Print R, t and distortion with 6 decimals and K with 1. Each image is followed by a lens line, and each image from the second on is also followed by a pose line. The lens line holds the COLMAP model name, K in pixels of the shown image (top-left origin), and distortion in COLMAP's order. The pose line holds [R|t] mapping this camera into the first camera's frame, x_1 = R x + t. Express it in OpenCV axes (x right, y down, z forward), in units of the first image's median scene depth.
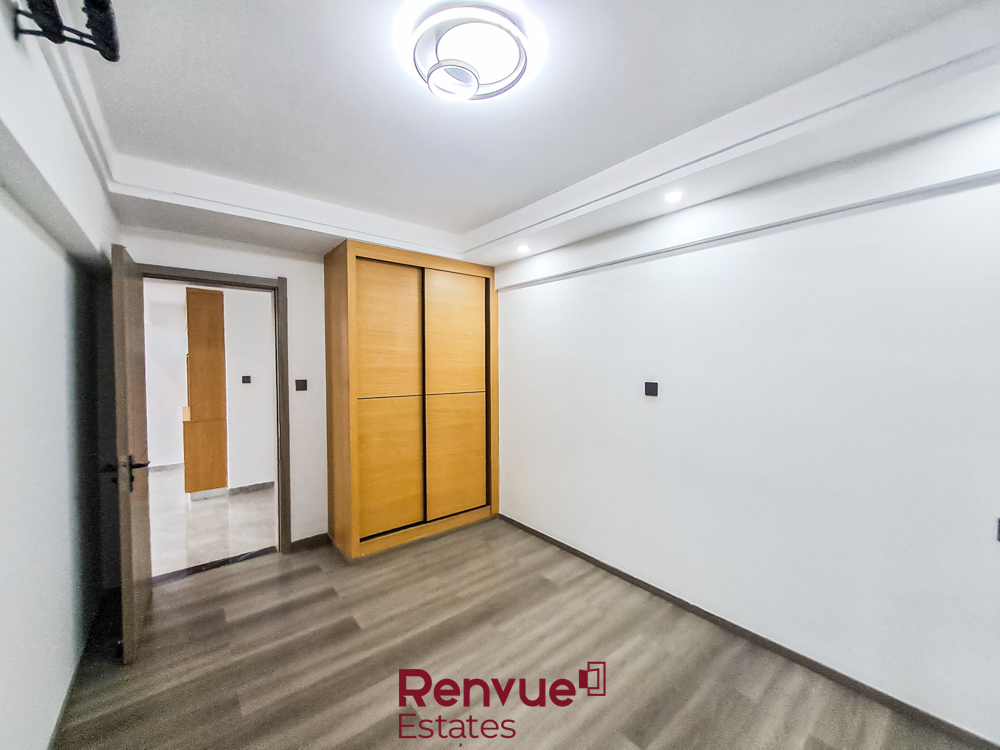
lens RADIAL K [[398.8, 0, 495.0], [0, 398.8, 374.0], [0, 0, 1]] dist [0.002918, -0.000516]
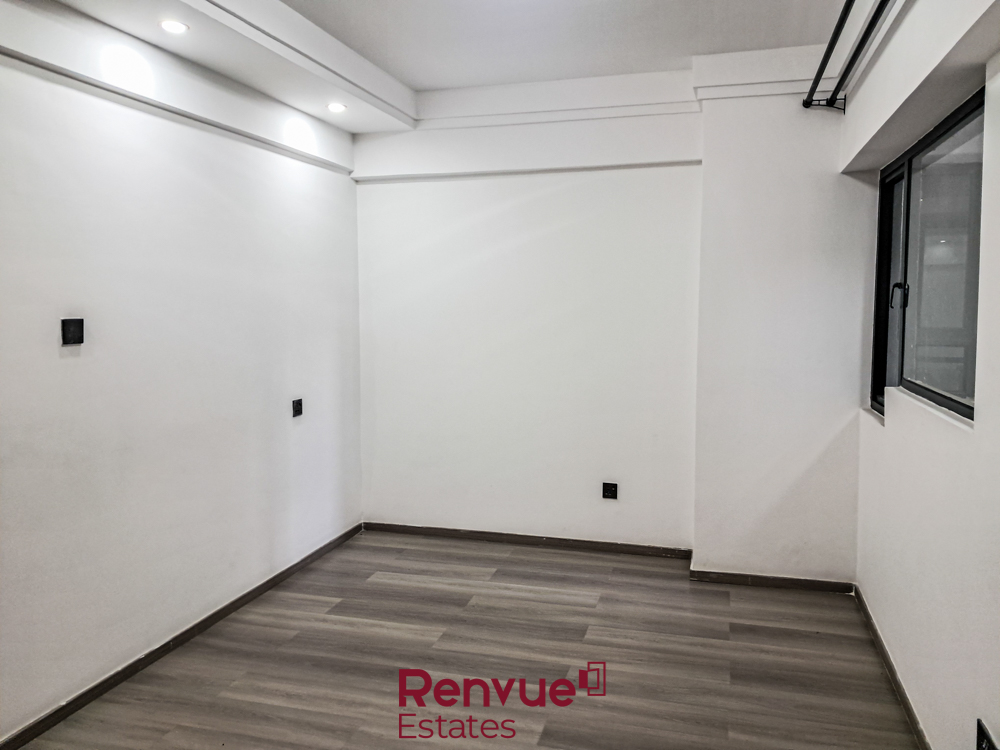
lens RADIAL K [[781.6, 0, 499.0], [0, 781.6, 371.8], [0, 0, 1]] dist [0.093833, -0.035743]
pose [[-0.576719, -0.074665, 0.813523, -0.983384], [0.019926, 0.994233, 0.105376, -0.012792], [-0.816699, 0.076983, -0.571905, 1.390291]]
